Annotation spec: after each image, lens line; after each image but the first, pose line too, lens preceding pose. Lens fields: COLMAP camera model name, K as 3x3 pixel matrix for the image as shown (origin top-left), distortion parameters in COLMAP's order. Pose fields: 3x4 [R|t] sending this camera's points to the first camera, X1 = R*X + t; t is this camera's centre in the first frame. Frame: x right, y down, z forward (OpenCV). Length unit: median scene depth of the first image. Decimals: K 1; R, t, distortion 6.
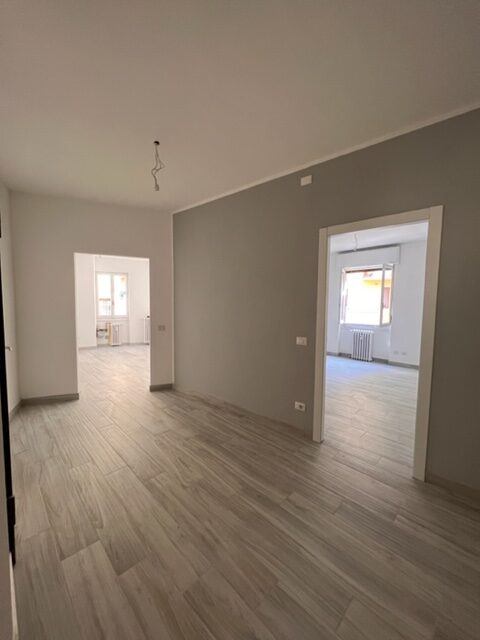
lens RADIAL K [[256.4, 0, 240.8], [0, 256.4, 321.8], [0, 0, 1]] dist [-0.001518, 0.000661]
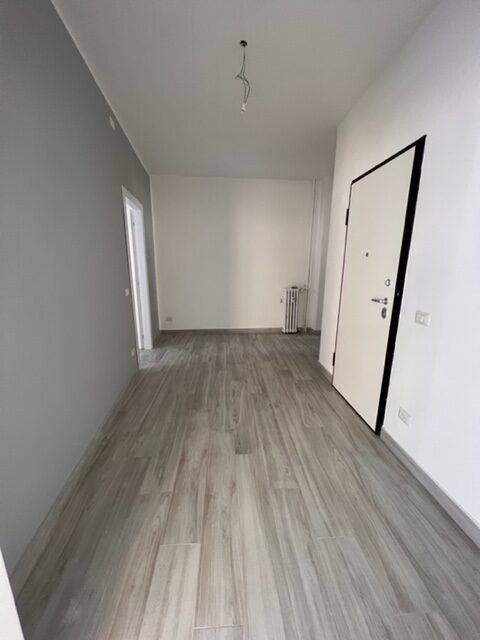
lens RADIAL K [[256.4, 0, 240.5], [0, 256.4, 320.8], [0, 0, 1]] dist [-0.001518, 0.000661]
pose [[-0.757347, -0.155610, 0.634201, -0.958757], [0.029684, 0.961985, 0.271484, -0.099729], [-0.652338, 0.224433, -0.723938, 1.776848]]
